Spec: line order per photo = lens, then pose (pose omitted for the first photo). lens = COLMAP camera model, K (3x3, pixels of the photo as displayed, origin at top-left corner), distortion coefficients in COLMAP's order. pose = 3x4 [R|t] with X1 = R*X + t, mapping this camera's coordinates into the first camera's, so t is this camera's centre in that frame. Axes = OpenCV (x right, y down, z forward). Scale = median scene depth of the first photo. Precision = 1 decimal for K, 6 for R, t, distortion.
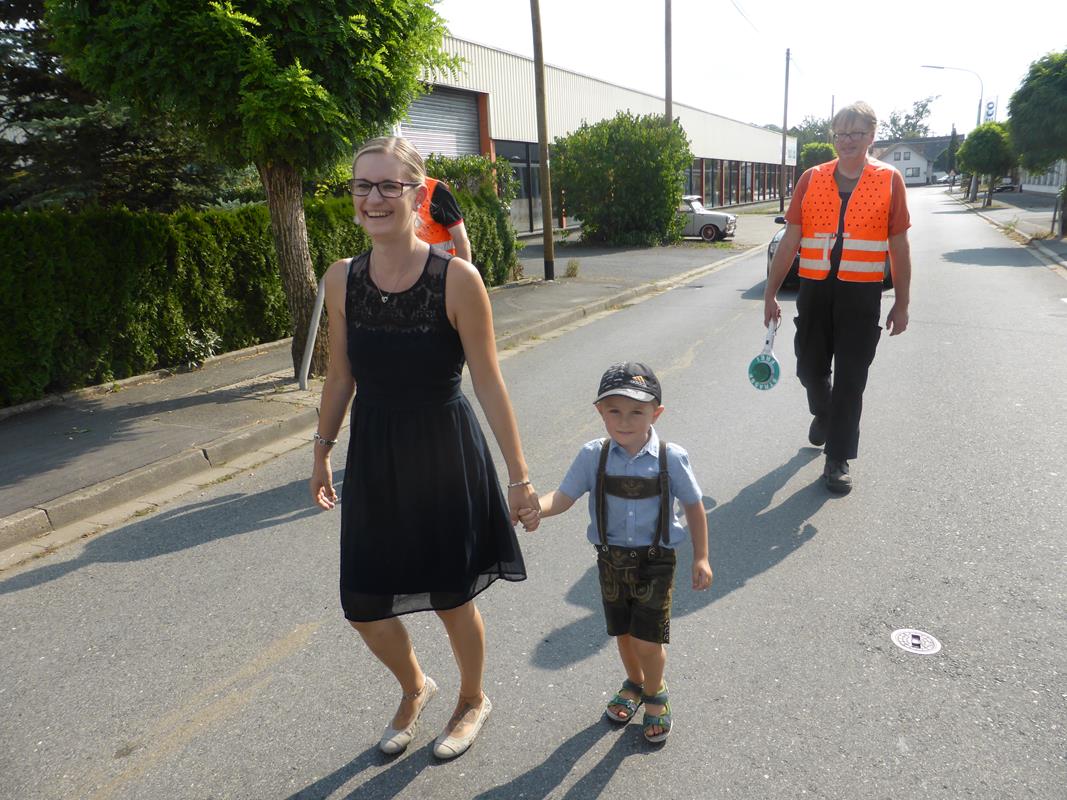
lens RADIAL K [[798.9, 0, 533.7], [0, 798.9, 403.5], [0, 0, 1]] dist [-0.065113, 0.069752]
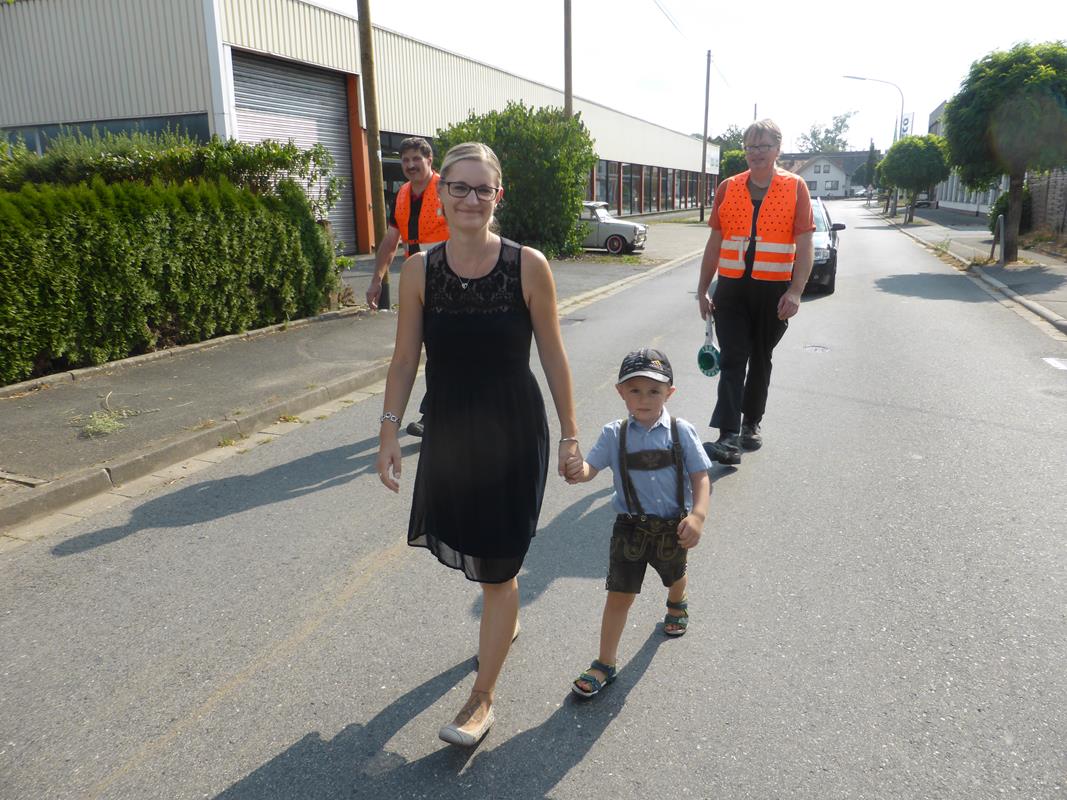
lens RADIAL K [[818.7, 0, 533.5], [0, 818.7, 400.0], [0, 0, 1]] dist [-0.063451, 0.074500]
pose [[0.995315, 0.009796, 0.096186, 0.063458], [-0.008631, 0.999884, -0.012521, -0.042531], [-0.096298, 0.011632, 0.995285, 0.152765]]
